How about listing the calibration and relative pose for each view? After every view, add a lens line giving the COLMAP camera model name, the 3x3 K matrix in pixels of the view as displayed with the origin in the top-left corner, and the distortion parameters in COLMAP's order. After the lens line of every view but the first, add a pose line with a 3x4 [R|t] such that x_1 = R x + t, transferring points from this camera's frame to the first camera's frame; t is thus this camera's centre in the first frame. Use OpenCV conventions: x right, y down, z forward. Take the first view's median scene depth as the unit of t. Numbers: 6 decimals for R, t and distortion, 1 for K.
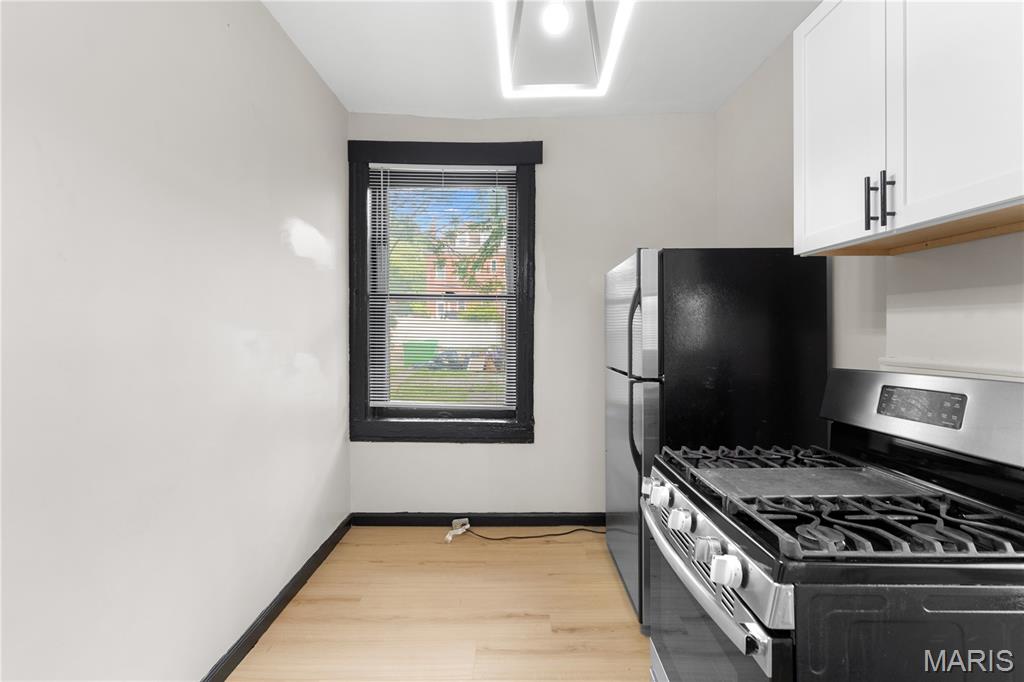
lens RADIAL K [[460.2, 0, 515.0], [0, 460.2, 331.9], [0, 0, 1]] dist [0.002128, 0.000034]
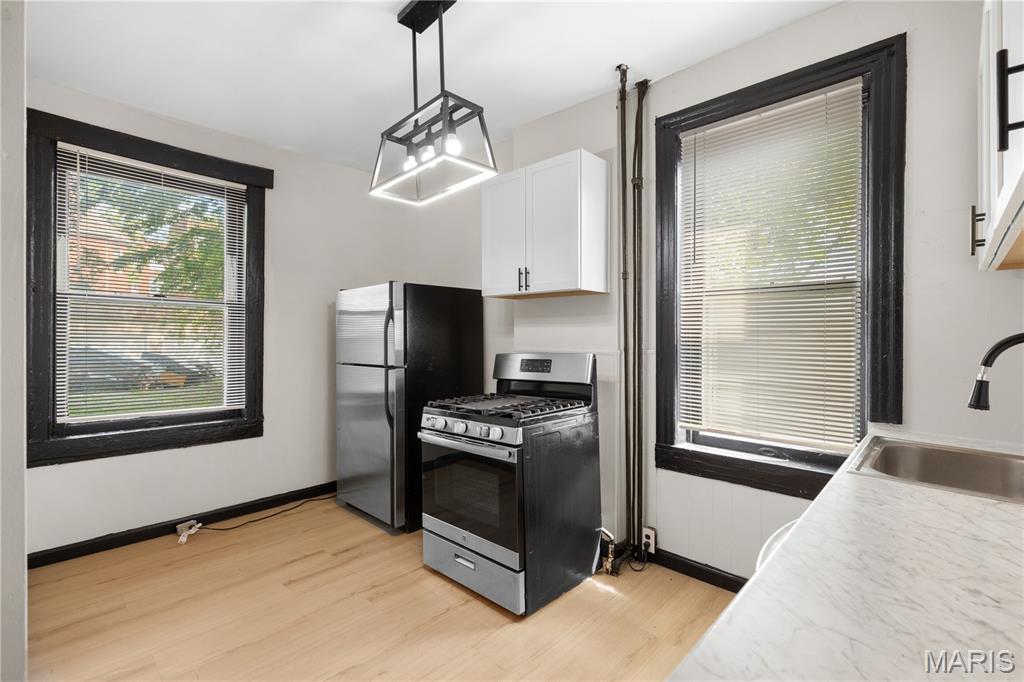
lens RADIAL K [[460.2, 0, 510.3], [0, 460.2, 340.6], [0, 0, 1]] dist [0.002128, 0.000034]
pose [[0.691091, -0.006745, 0.722737, -0.378921], [0.003061, 0.999975, 0.006405, 0.004139], [-0.722762, -0.002214, 0.691094, -0.224846]]
